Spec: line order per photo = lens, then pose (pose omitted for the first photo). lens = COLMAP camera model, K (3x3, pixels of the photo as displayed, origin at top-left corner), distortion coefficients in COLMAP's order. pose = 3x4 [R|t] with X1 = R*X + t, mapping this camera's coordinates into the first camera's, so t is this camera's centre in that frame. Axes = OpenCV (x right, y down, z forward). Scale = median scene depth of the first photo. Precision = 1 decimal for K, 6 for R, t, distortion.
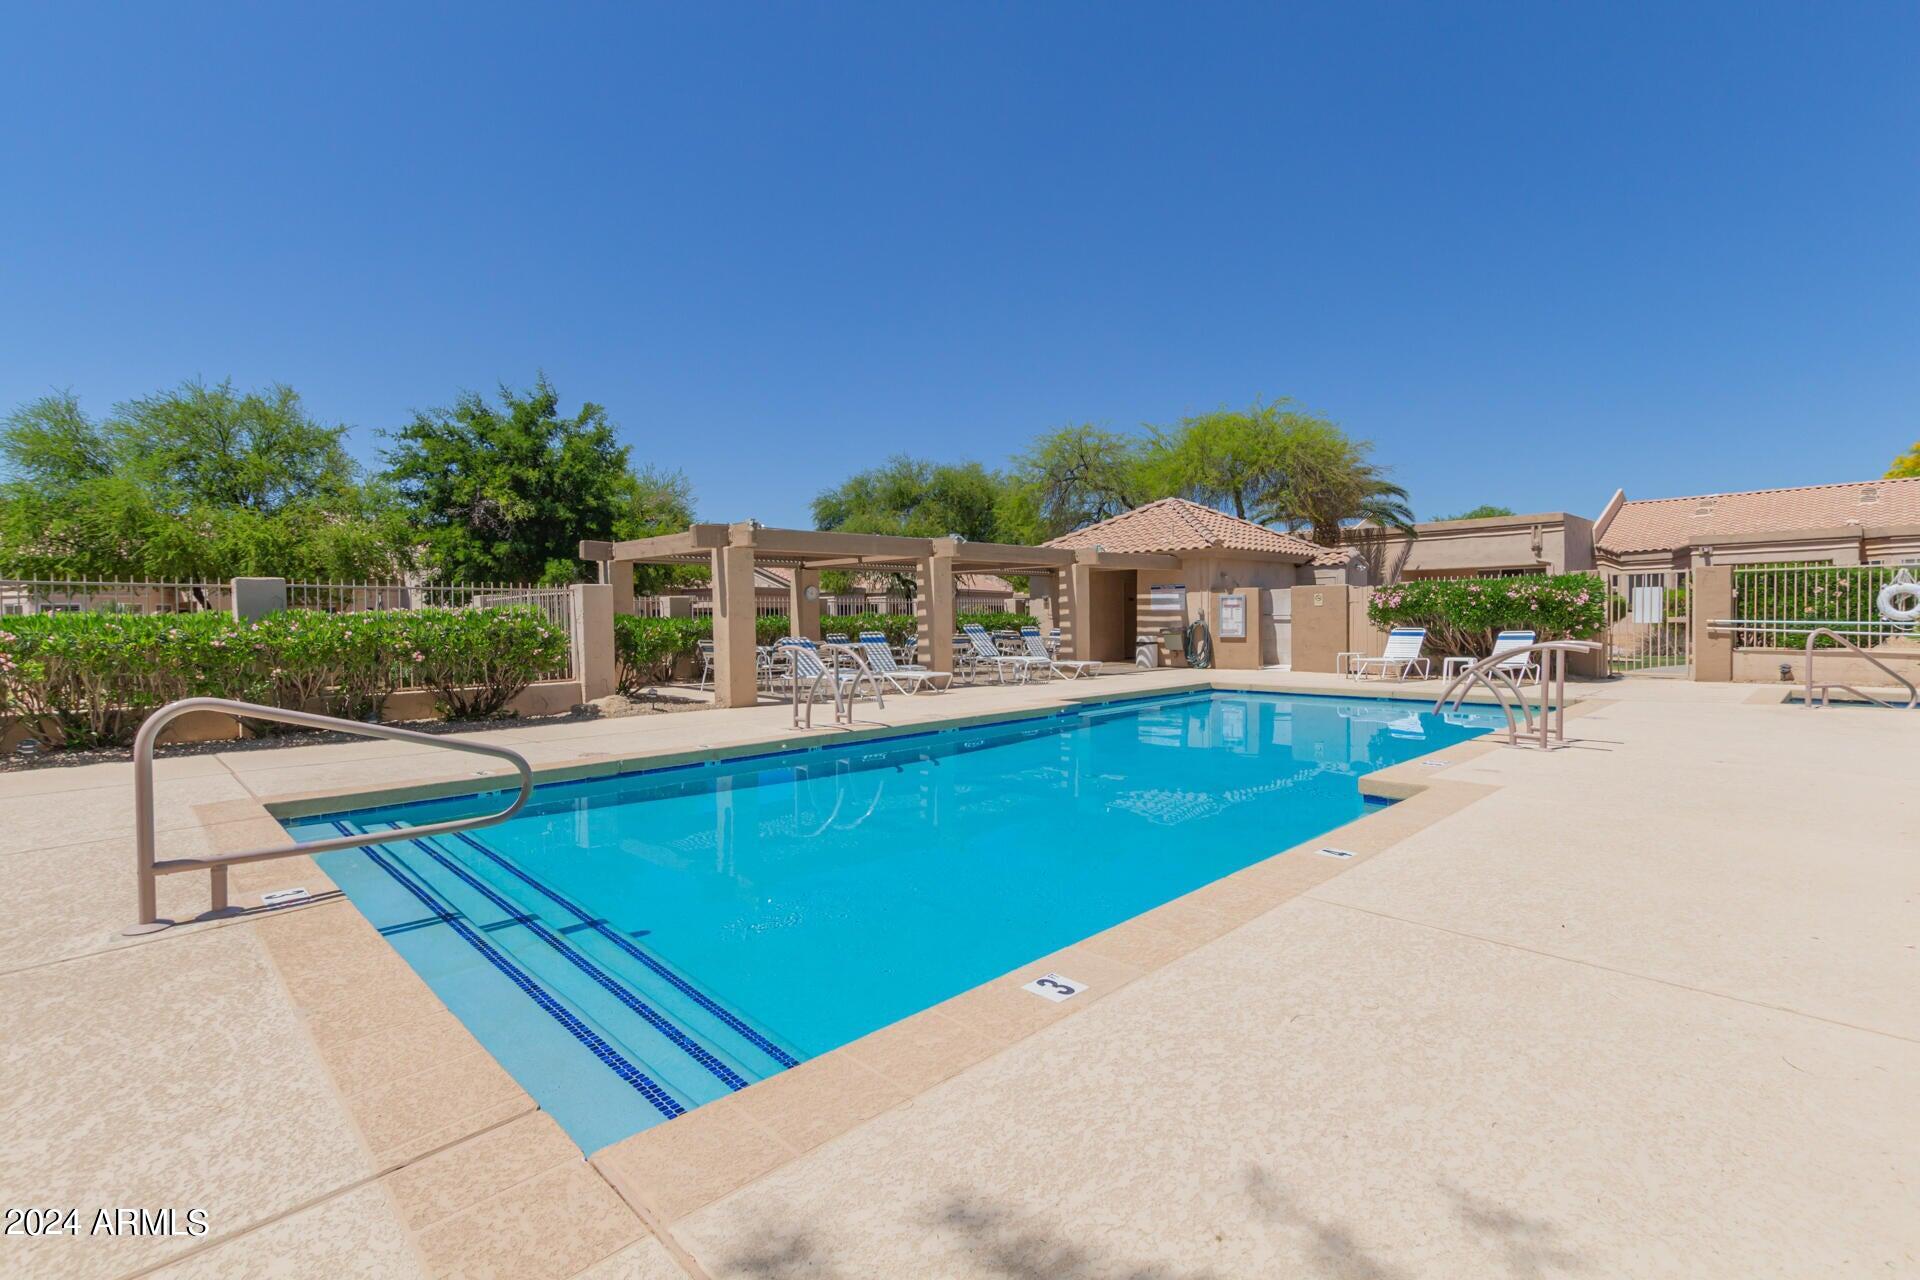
lens RADIAL K [[880.5, 0, 949.7], [0, 880.5, 640.2], [0, 0, 1]] dist [0.002193, 0.000072]
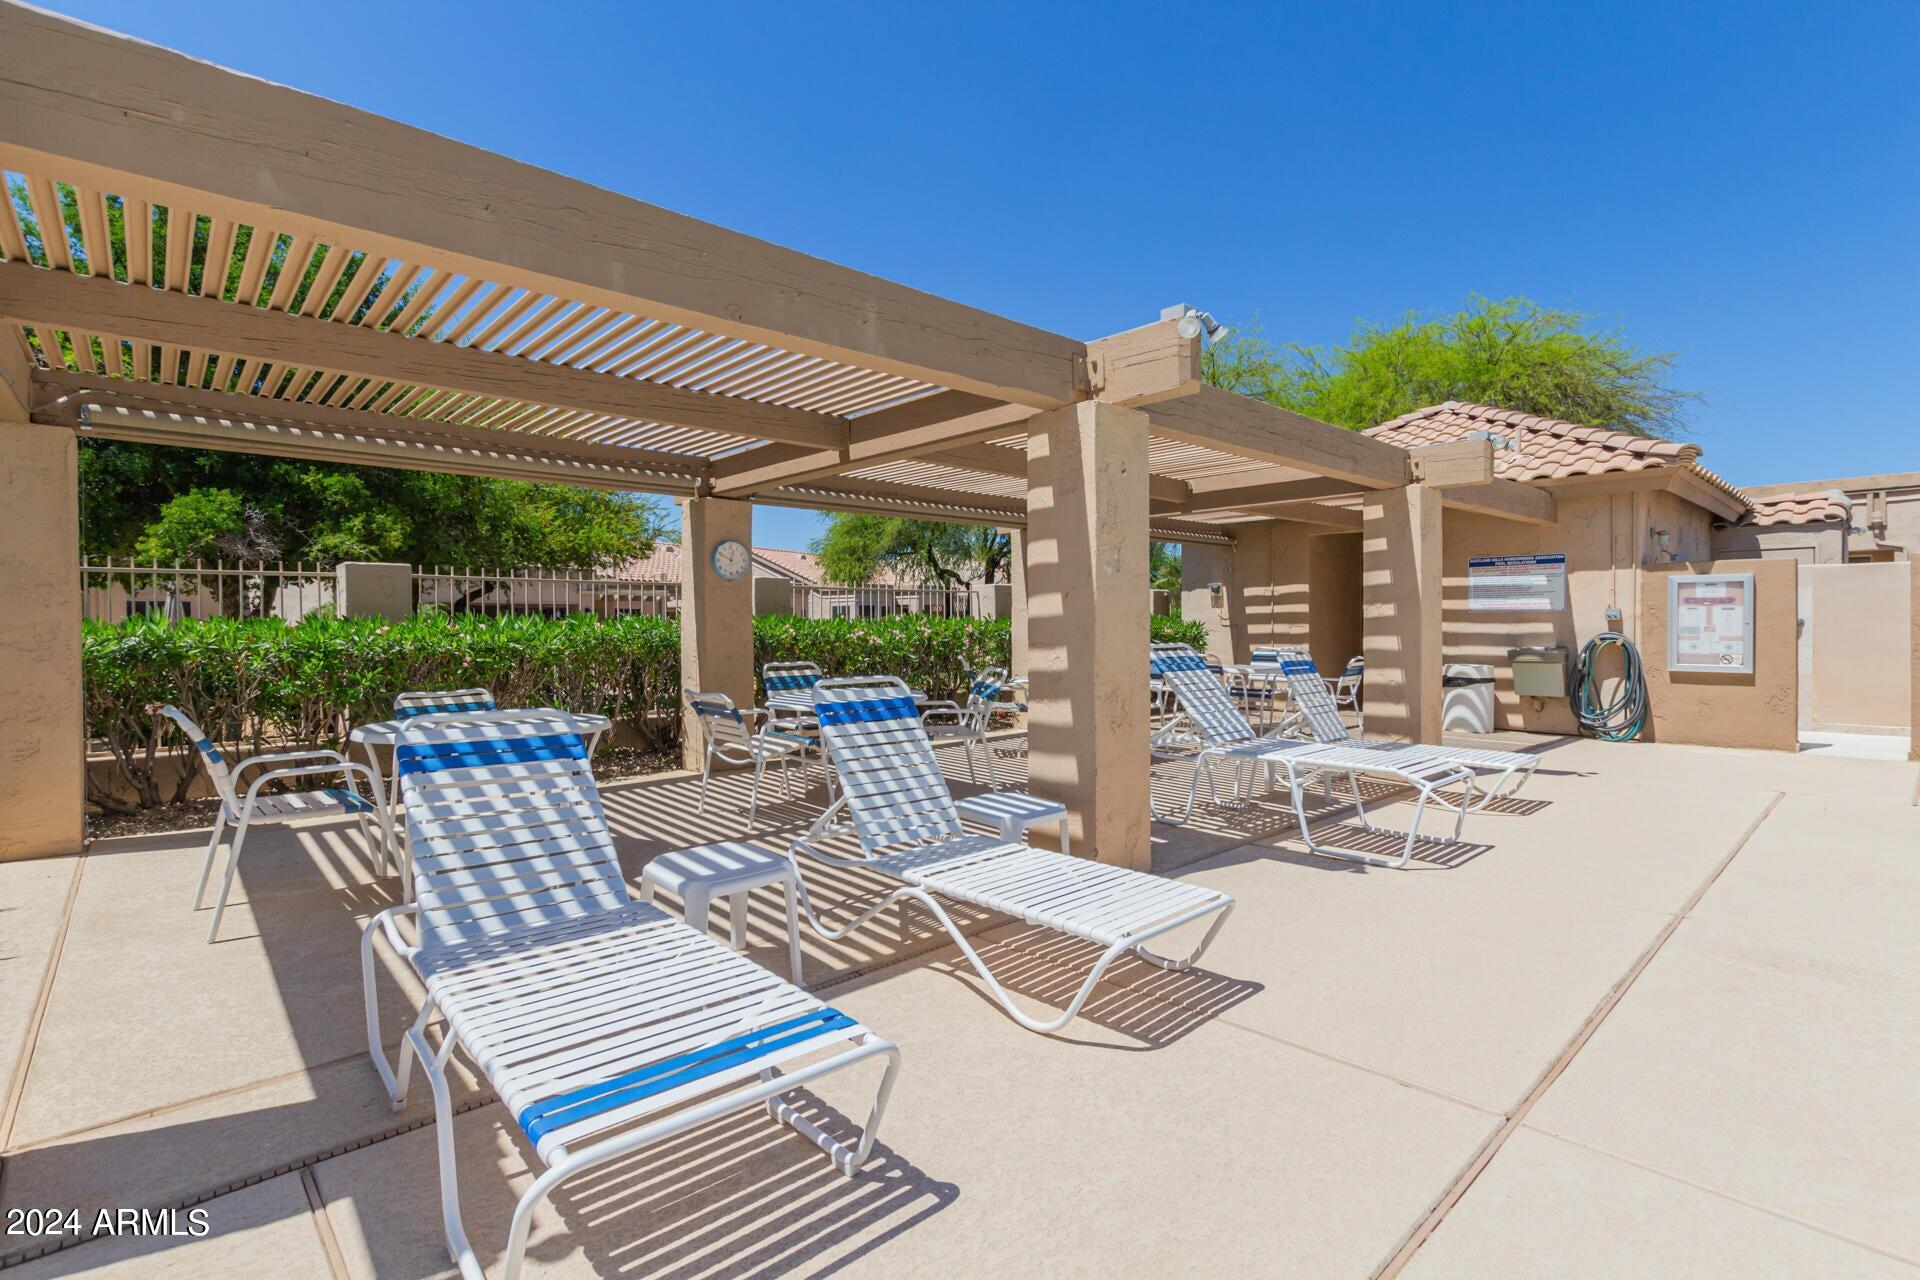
lens RADIAL K [[880.5, 0, 963.0], [0, 880.5, 633.7], [0, 0, 1]] dist [0.002193, 0.000072]
pose [[0.999768, 0.007215, -0.020286, -0.052414], [-0.007456, 0.999902, -0.011837, -0.019197], [0.020198, 0.011986, 0.999724, 0.723911]]
